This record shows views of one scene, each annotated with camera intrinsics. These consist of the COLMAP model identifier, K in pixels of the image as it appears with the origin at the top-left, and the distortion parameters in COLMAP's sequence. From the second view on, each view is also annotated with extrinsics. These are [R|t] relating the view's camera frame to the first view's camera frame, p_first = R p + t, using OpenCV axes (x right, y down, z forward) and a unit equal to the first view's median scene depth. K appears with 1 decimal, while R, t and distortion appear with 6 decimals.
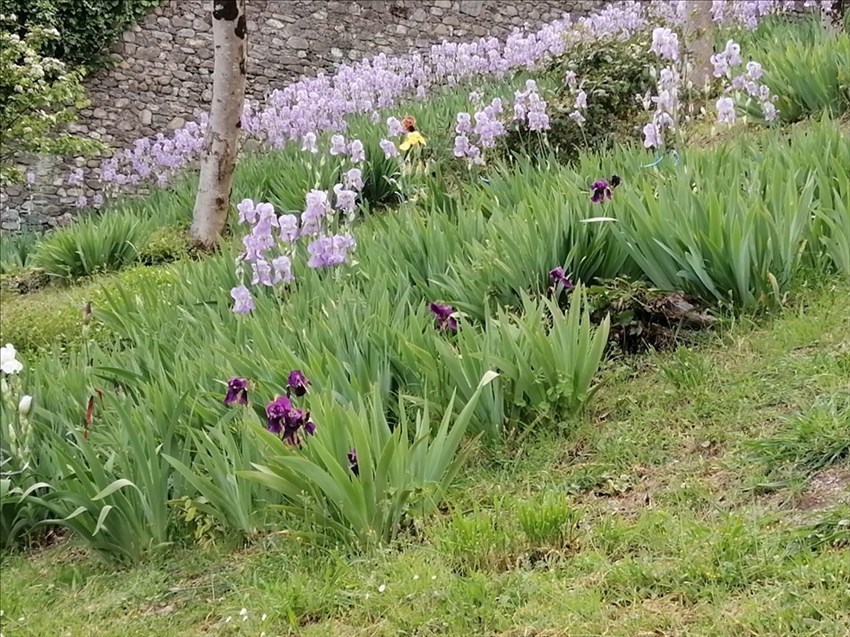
lens RADIAL K [[1672.4, 0, 425.0], [0, 1672.4, 318.5], [0, 0, 1]] dist [0.209003, -2.054368]
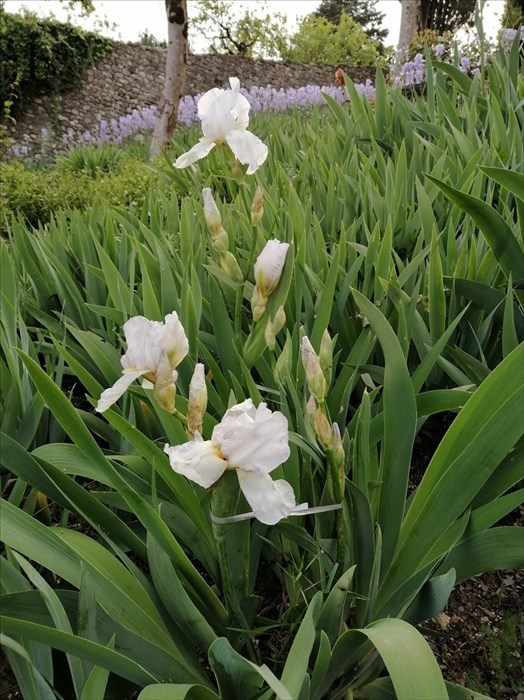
lens RADIAL K [[512.8, 0, 262.0], [0, 512.8, 350.0], [0, 0, 1]] dist [0.005360, 0.002542]
pose [[0.979514, 0.022686, 0.200094, -0.269610], [-0.064157, 0.977013, 0.203296, 0.047882], [-0.190882, -0.211968, 0.958454, 0.918528]]
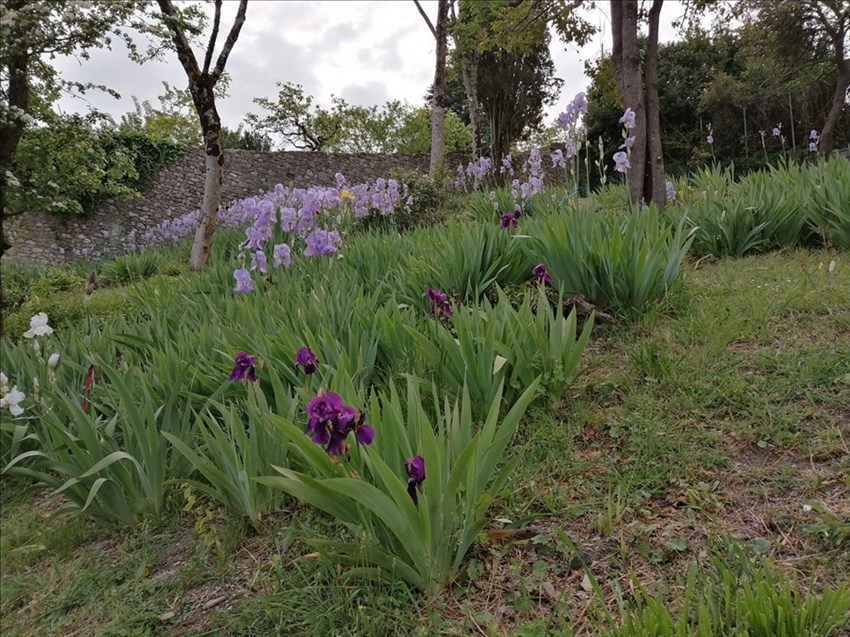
lens RADIAL K [[620.0, 0, 414.5], [0, 620.0, 318.5], [0, 0, 1]] dist [-0.007769, 0.001363]
pose [[0.975698, 0.042601, 0.214938, -0.074829], [-0.043072, 0.999069, -0.002497, 0.008960], [-0.214844, -0.006822, 0.976625, 0.497907]]
